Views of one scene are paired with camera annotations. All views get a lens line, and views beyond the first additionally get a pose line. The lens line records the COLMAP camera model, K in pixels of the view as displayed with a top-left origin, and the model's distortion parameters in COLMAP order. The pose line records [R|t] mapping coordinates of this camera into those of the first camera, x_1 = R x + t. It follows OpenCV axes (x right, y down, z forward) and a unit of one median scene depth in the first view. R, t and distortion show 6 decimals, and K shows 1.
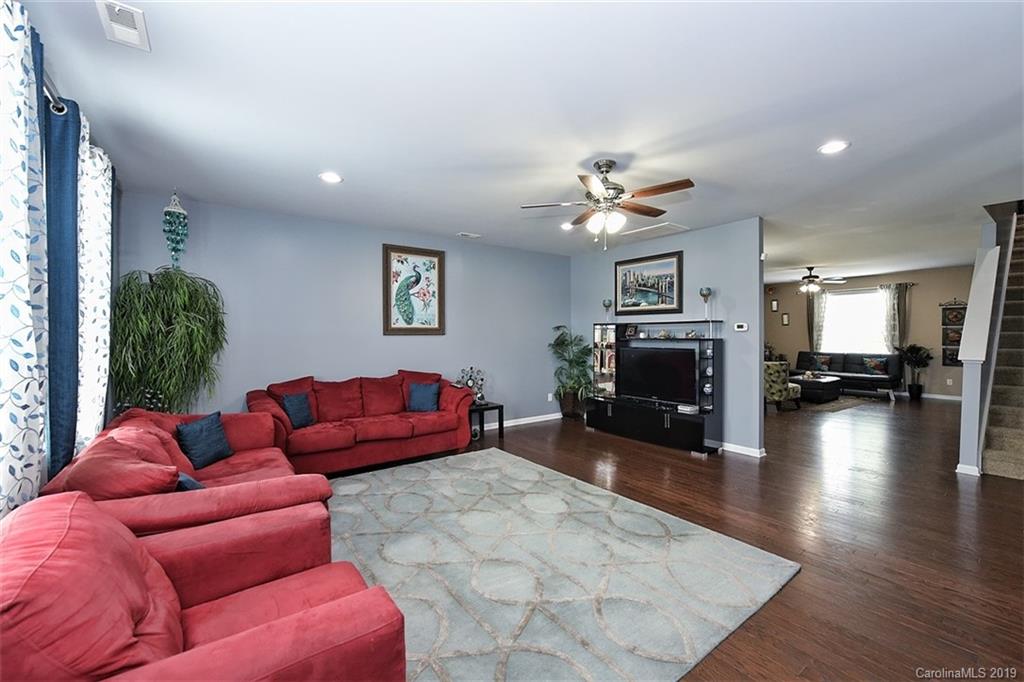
lens RADIAL K [[416.3, 0, 511.3], [0, 416.3, 339.4], [0, 0, 1]] dist [-0.000033, -0.001161]
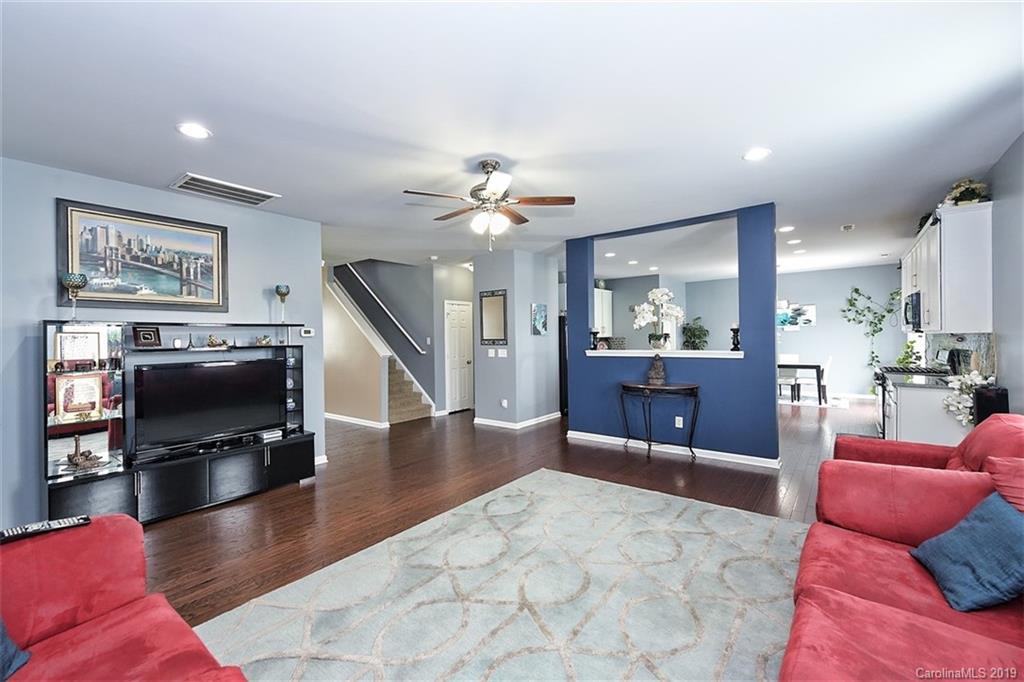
lens RADIAL K [[416.3, 0, 517.5], [0, 416.3, 341.5], [0, 0, 1]] dist [-0.000033, -0.001161]
pose [[-0.272749, -0.000412, 0.962085, -0.427800], [0.029980, 0.999511, 0.008928, -0.002892], [-0.961618, 0.031278, -0.272603, 0.698955]]
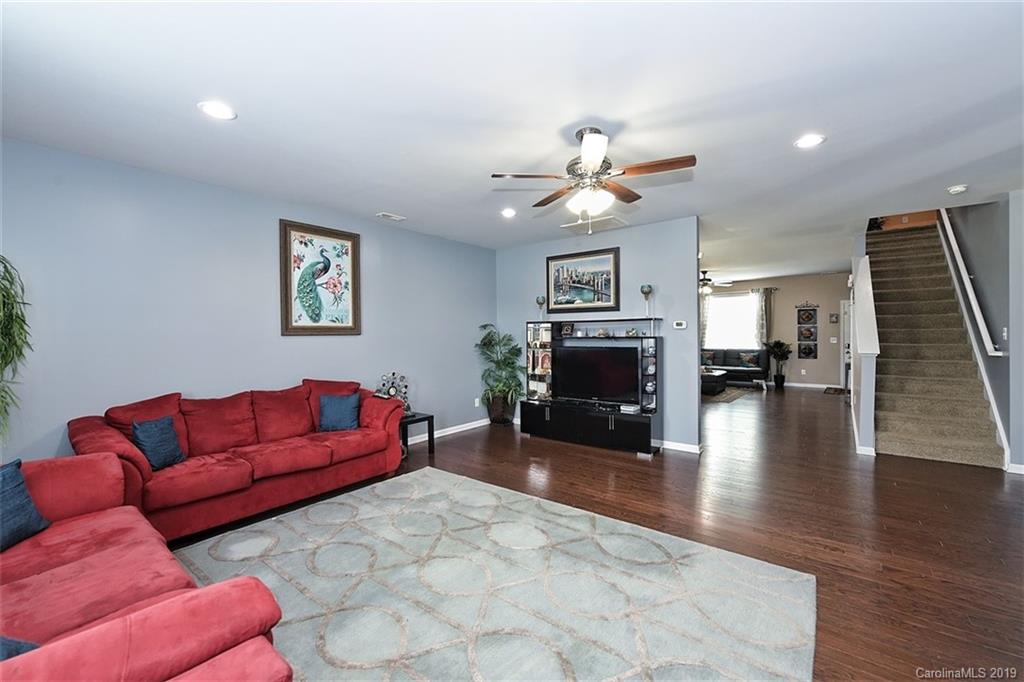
lens RADIAL K [[416.3, 0, 512.8], [0, 416.3, 338.7], [0, 0, 1]] dist [-0.000033, -0.001161]
pose [[0.964339, -0.009647, 0.264493, -0.089204], [0.010144, 0.999948, -0.000512, 0.000418], [-0.264475, 0.003177, 0.964387, 0.121250]]
